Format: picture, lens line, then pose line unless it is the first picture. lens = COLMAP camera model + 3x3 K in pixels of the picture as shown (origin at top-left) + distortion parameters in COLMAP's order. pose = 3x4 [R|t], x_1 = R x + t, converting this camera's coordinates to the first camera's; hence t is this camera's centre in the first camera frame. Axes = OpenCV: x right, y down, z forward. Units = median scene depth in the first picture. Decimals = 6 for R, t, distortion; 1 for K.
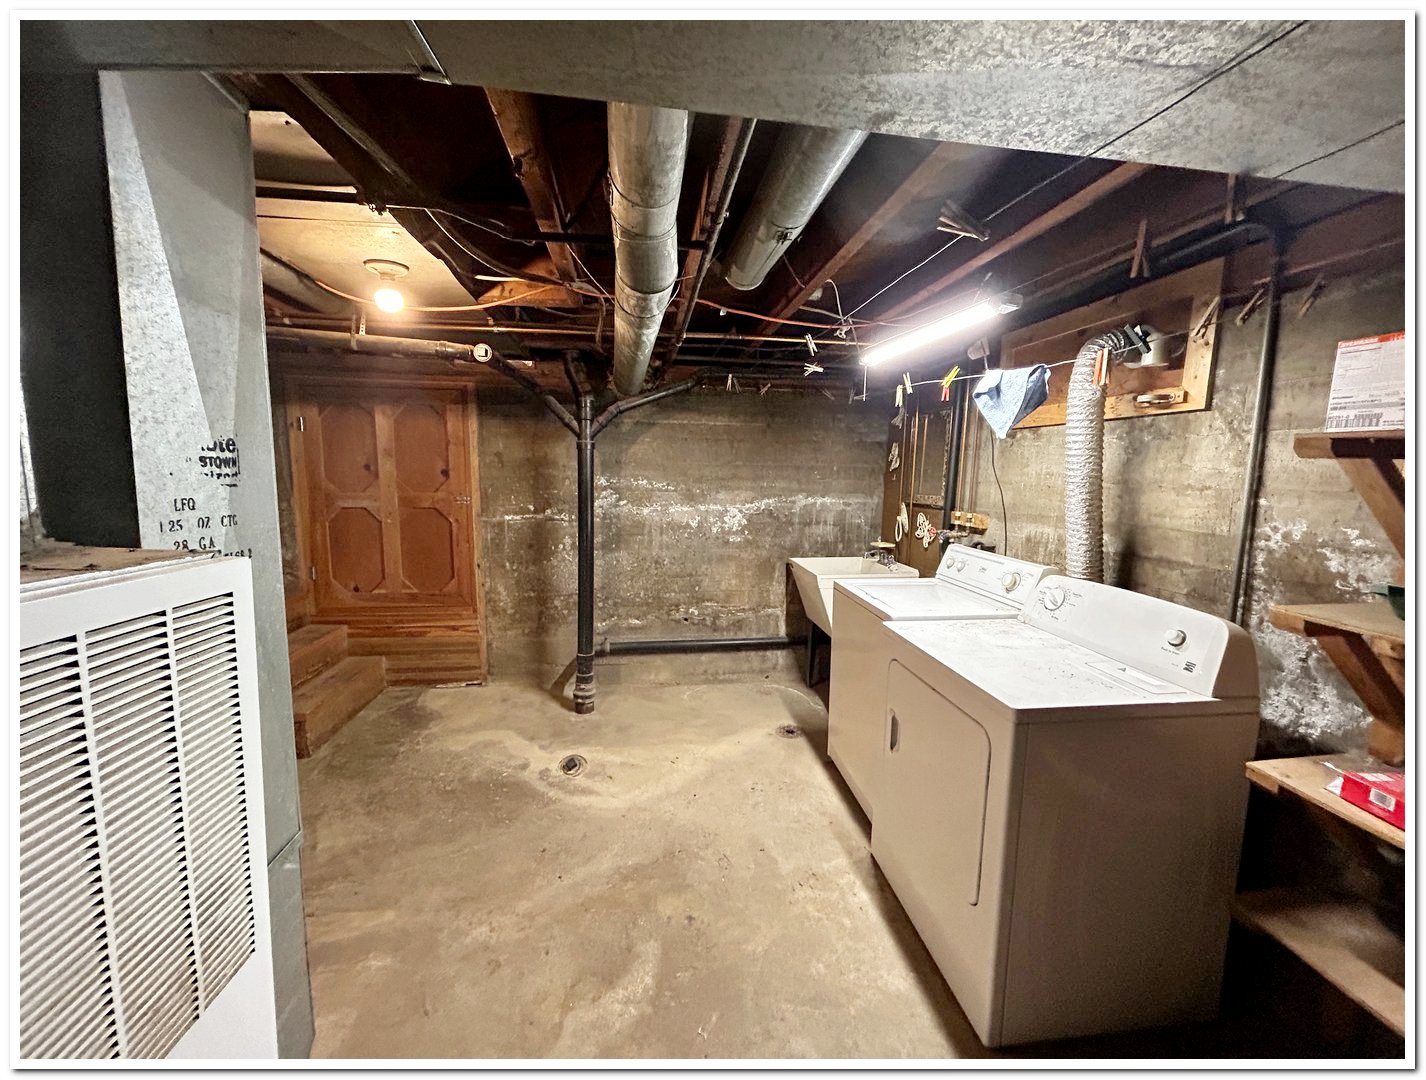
lens RADIAL K [[555.5, 0, 713.0], [0, 555.5, 540.0], [0, 0, 1]] dist [-0.000759, 0.000303]
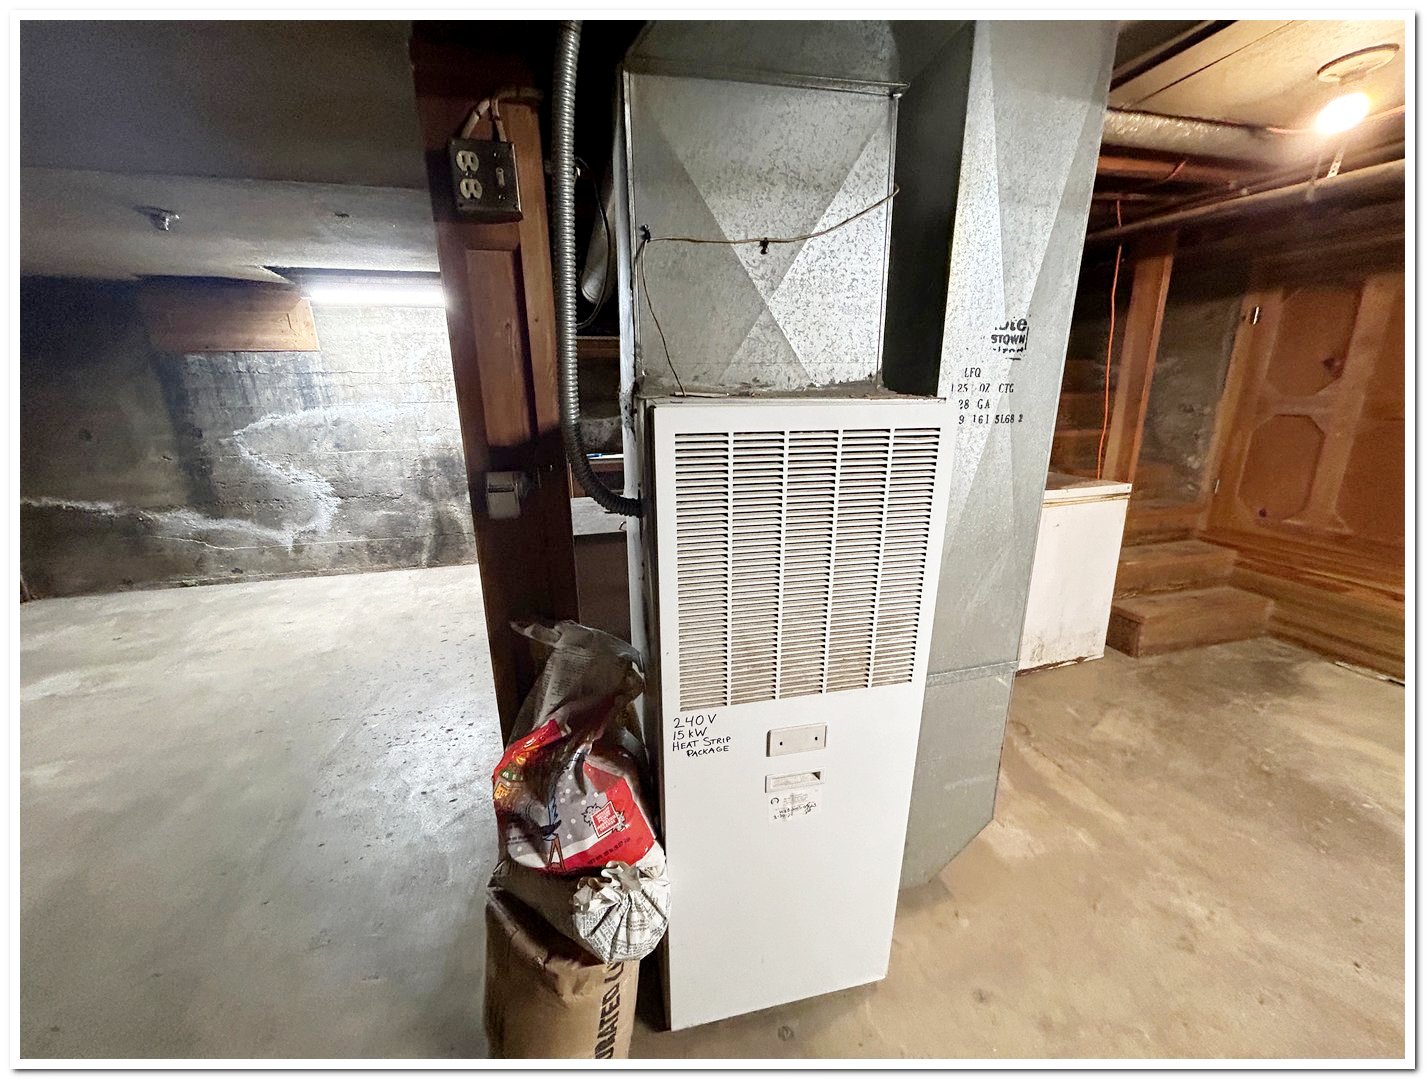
lens RADIAL K [[555.5, 0, 713.0], [0, 555.5, 540.0], [0, 0, 1]] dist [-0.000759, 0.000303]
pose [[0.113119, 0.245710, -0.962721, 0.089579], [-0.108141, 0.966228, 0.233898, 0.019417], [0.987679, 0.077652, 0.135870, 0.053190]]
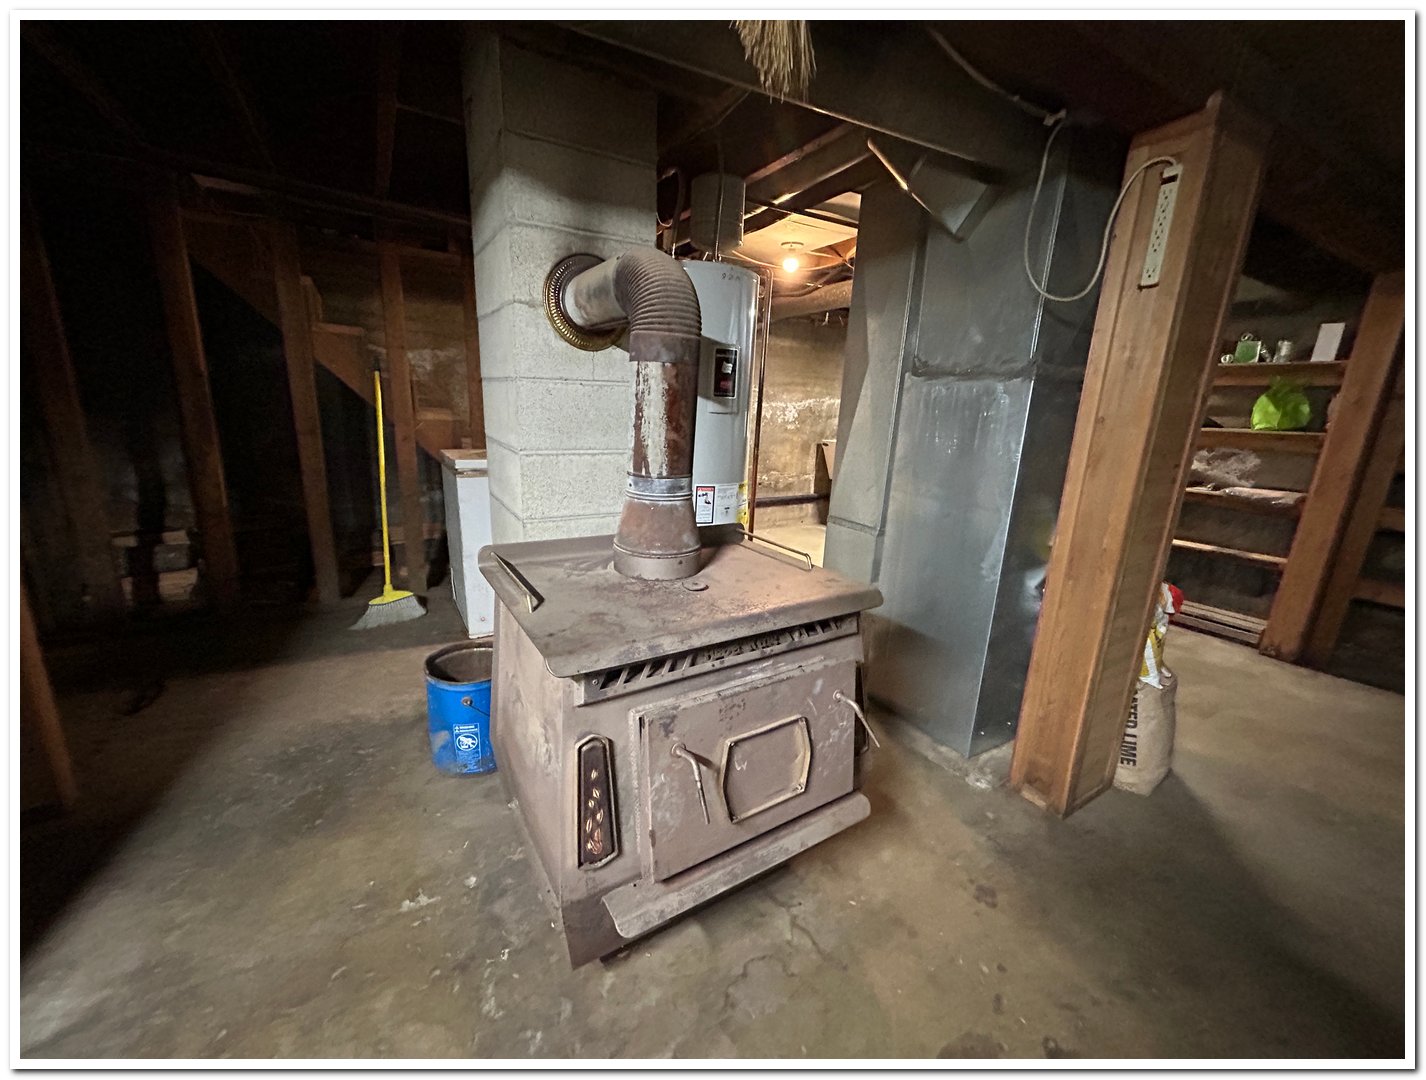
lens RADIAL K [[556.5, 0, 708.2], [0, 556.5, 541.7], [0, 0, 1]] dist [-0.002346, -0.000126]
pose [[0.913593, -0.076301, 0.399407, -0.802276], [0.024232, 0.990708, 0.133832, 0.100651], [-0.405907, -0.112590, 0.906952, -0.287311]]
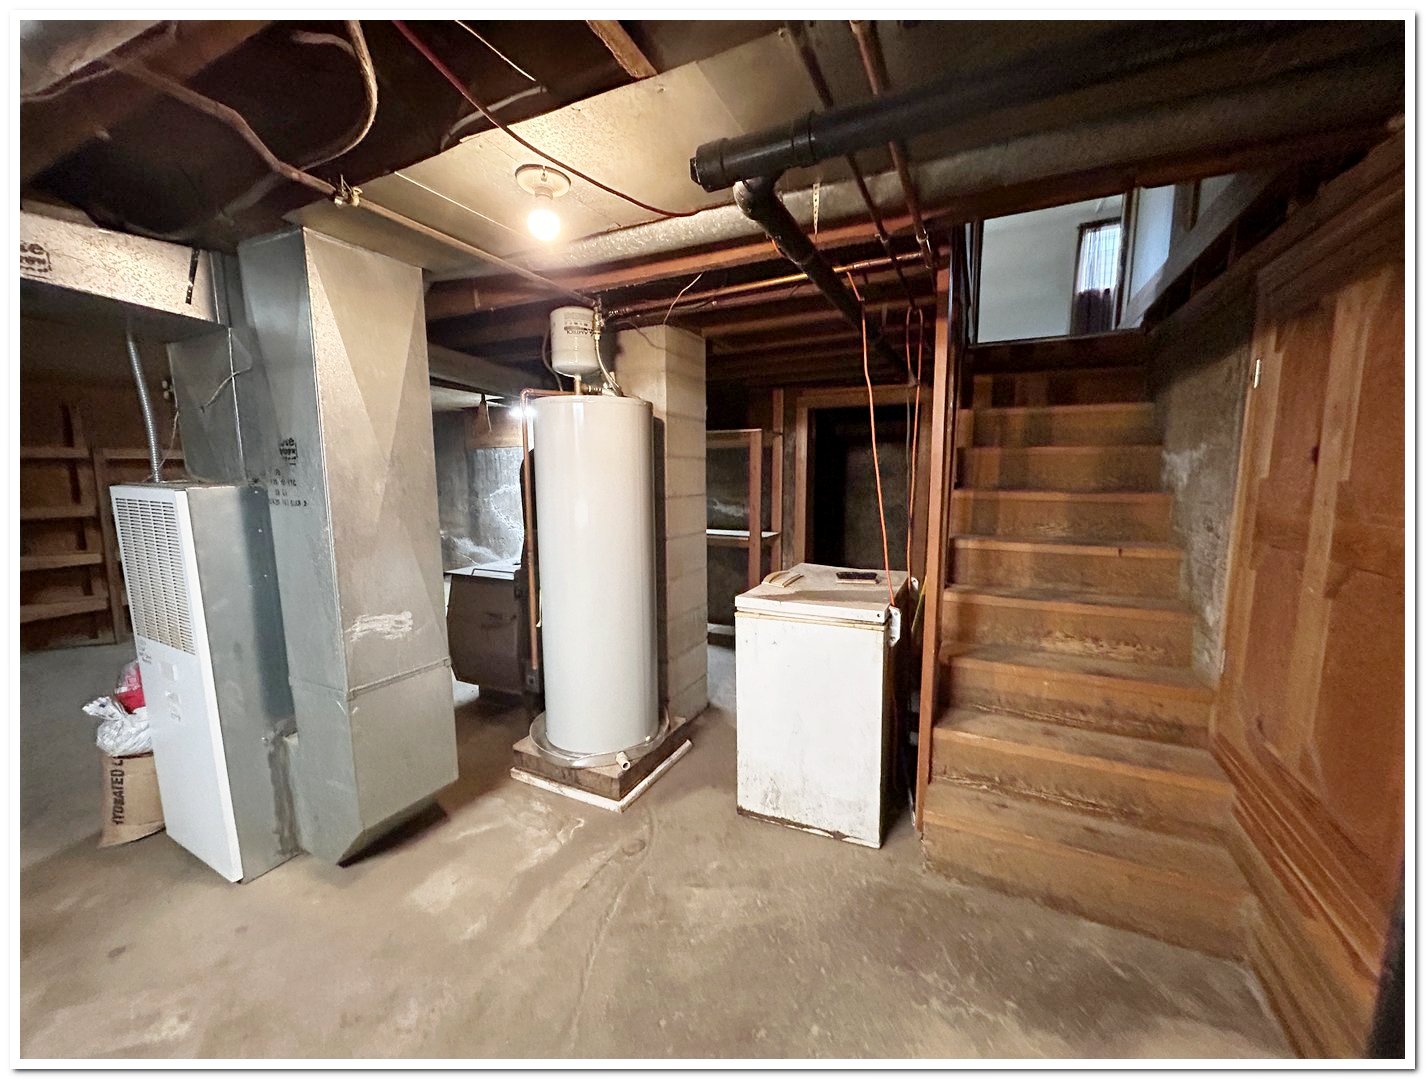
lens RADIAL K [[556.5, 0, 708.2], [0, 556.5, 541.7], [0, 0, 1]] dist [-0.002346, -0.000126]
pose [[-0.561126, 0.089576, -0.822869, -0.025289], [-0.112521, 0.976644, 0.183045, -0.086458], [0.820047, 0.195302, -0.537941, 0.813675]]
